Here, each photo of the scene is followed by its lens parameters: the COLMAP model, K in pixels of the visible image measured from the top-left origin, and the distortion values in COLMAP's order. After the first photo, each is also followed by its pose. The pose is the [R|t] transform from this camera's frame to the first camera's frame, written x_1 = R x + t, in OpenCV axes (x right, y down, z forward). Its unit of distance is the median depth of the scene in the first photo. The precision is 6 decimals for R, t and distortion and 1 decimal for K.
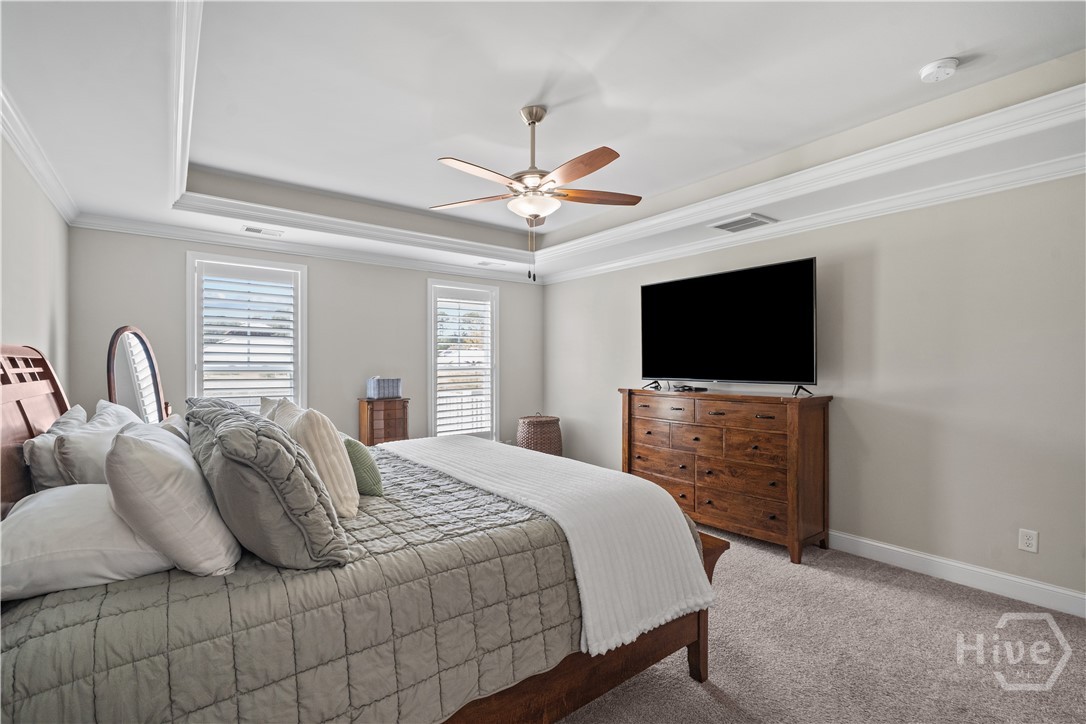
lens RADIAL K [[480.8, 0, 541.8], [0, 480.8, 360.3], [0, 0, 1]] dist [-0.005358, 0.000730]
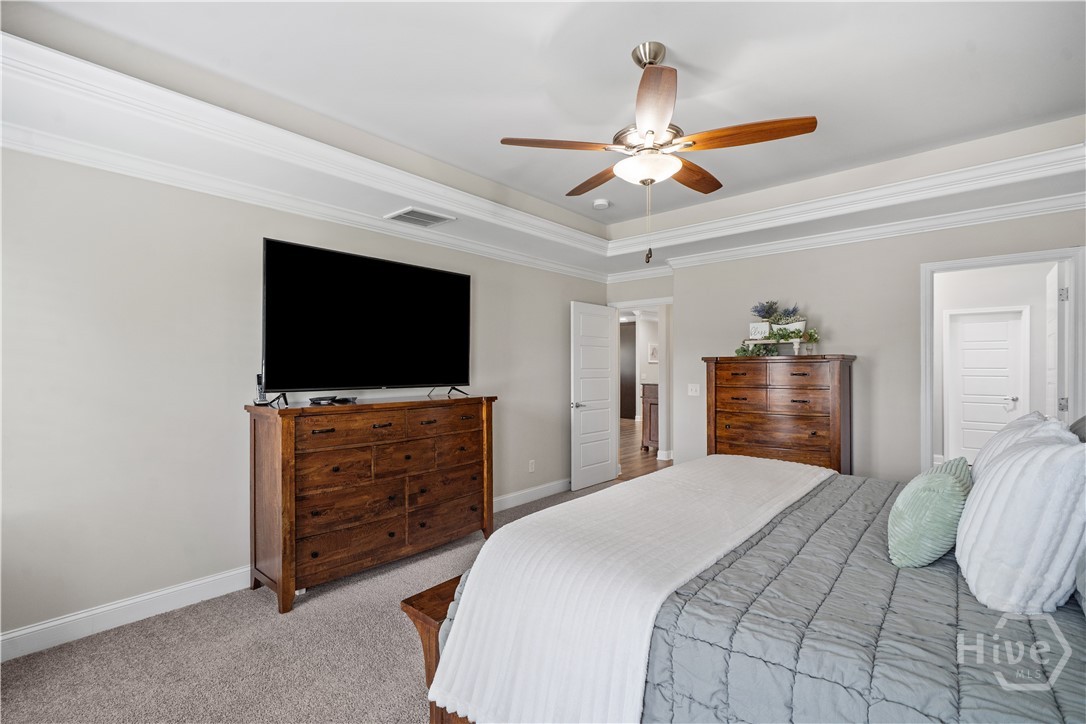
lens RADIAL K [[480.8, 0, 547.6], [0, 480.8, 369.9], [0, 0, 1]] dist [-0.005358, 0.000730]
pose [[-0.195870, -0.002541, 0.980627, -0.547838], [-0.007302, 0.999973, 0.001132, 0.009141], [-0.980603, -0.006939, -0.195883, 0.930649]]
